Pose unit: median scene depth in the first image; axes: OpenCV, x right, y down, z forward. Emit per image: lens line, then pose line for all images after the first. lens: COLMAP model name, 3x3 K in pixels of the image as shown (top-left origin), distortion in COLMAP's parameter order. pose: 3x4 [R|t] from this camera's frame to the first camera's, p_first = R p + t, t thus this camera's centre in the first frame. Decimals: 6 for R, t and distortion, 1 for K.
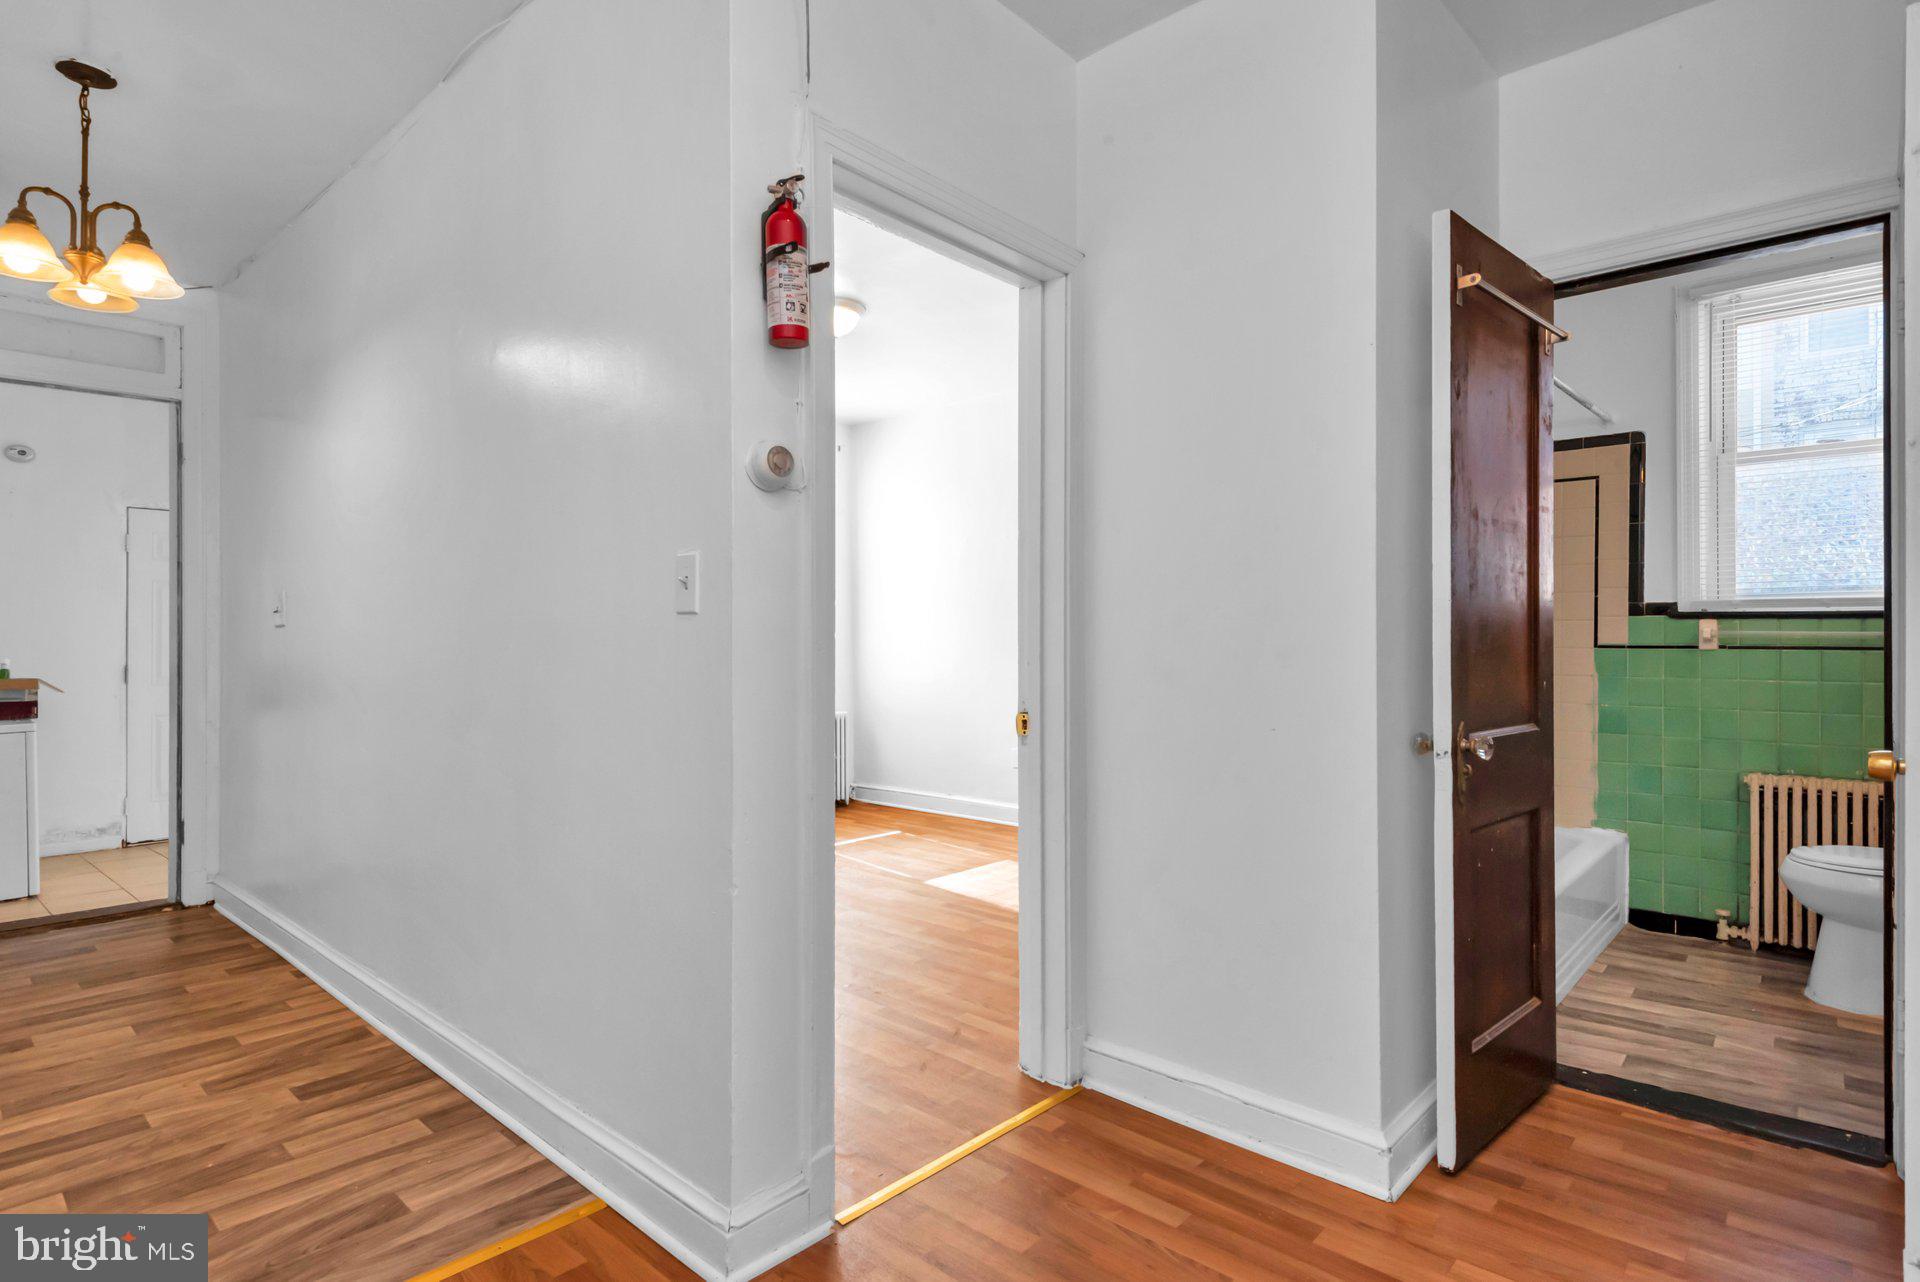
lens RADIAL K [[996.6, 0, 960.0], [0, 996.6, 641.0], [0, 0, 1]] dist [0.013334, -0.001455]
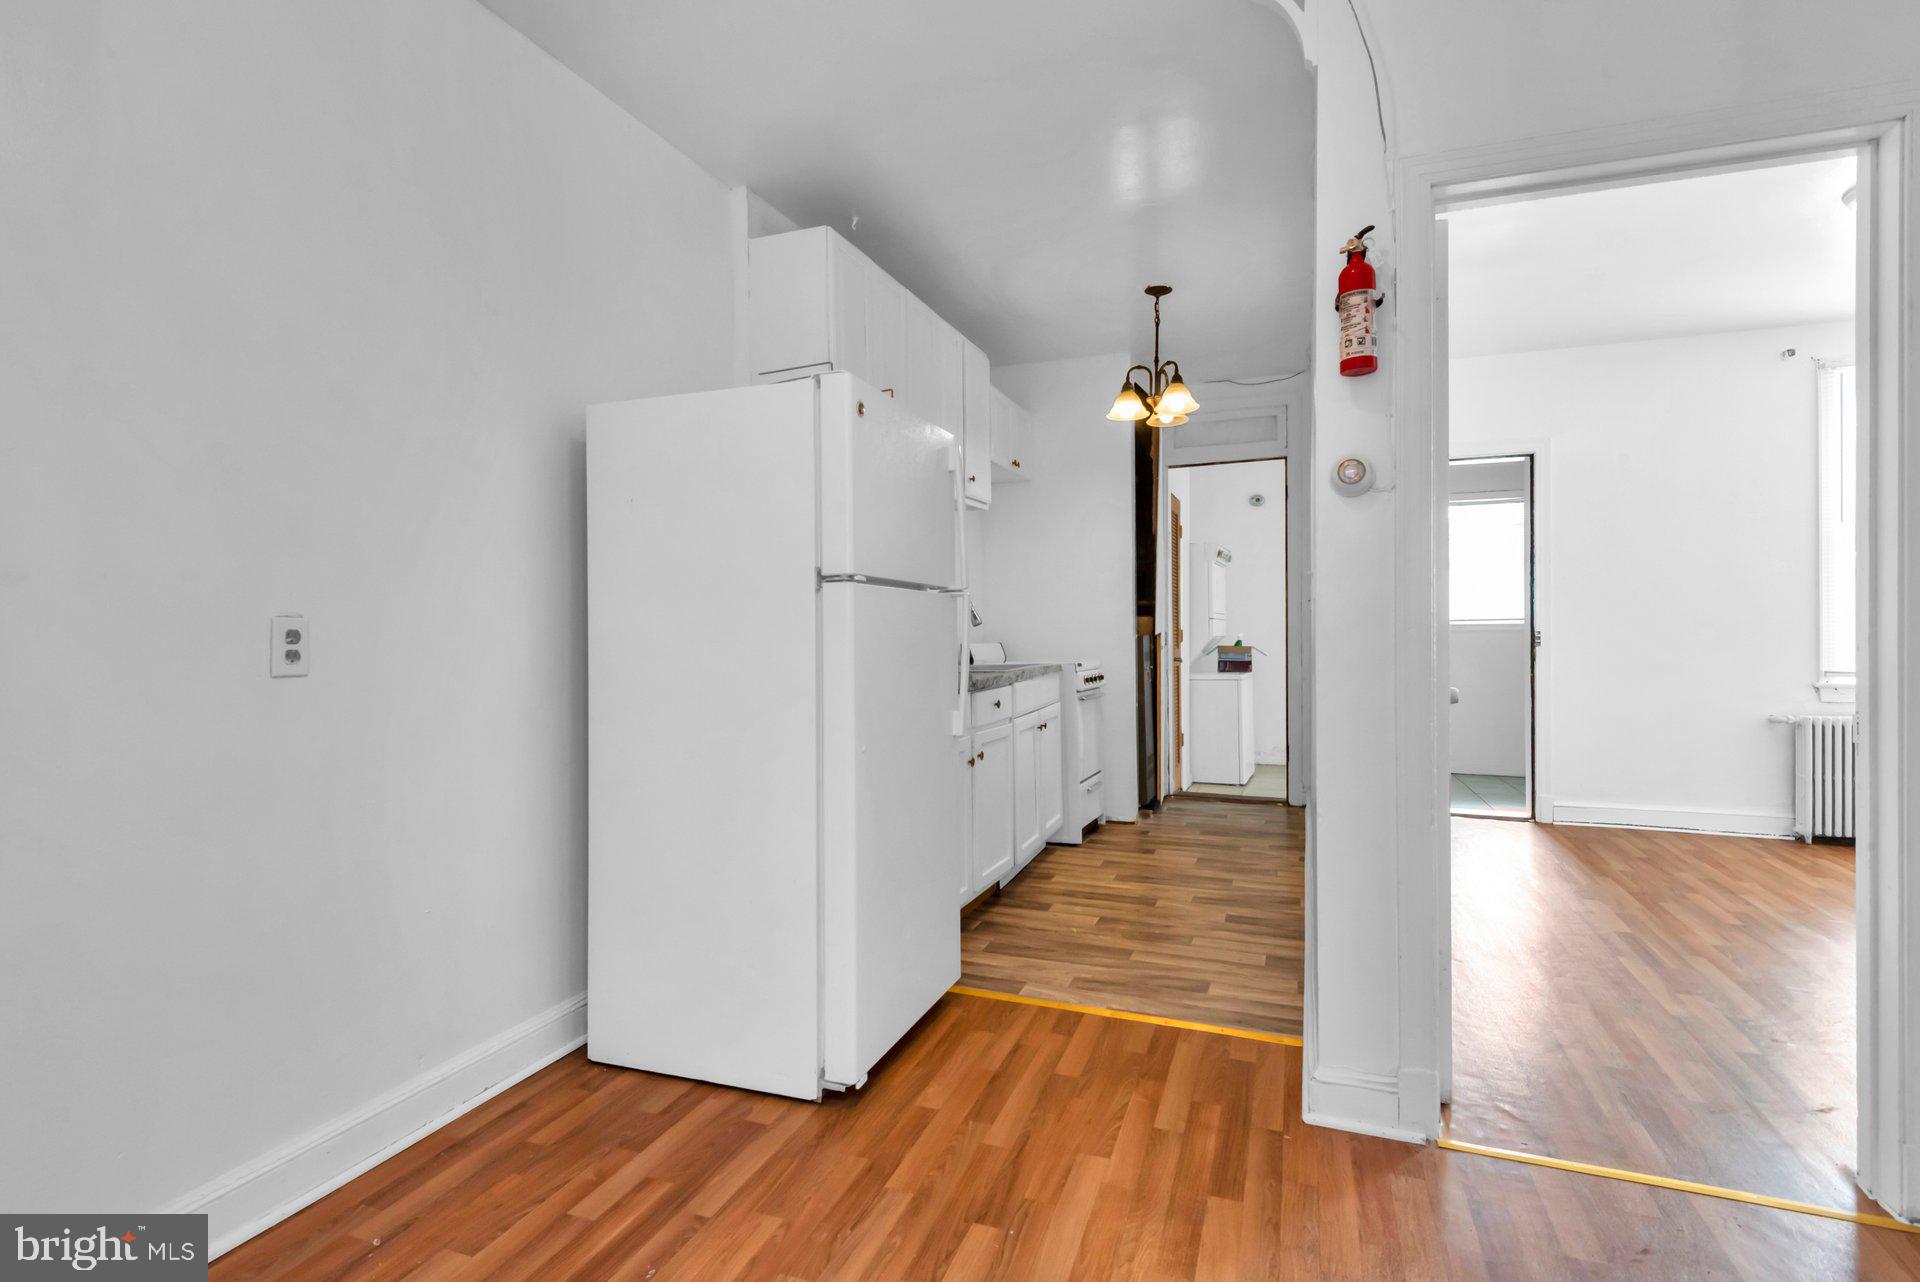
lens RADIAL K [[932.0, 0, 960.3], [0, 932.0, 629.8], [0, 0, 1]] dist [0.003322, -0.000899]
pose [[0.373427, 0.004660, -0.927648, 0.538530], [0.002069, 0.999981, 0.005856, 0.004412], [0.927657, -0.004106, 0.373410, 0.105229]]
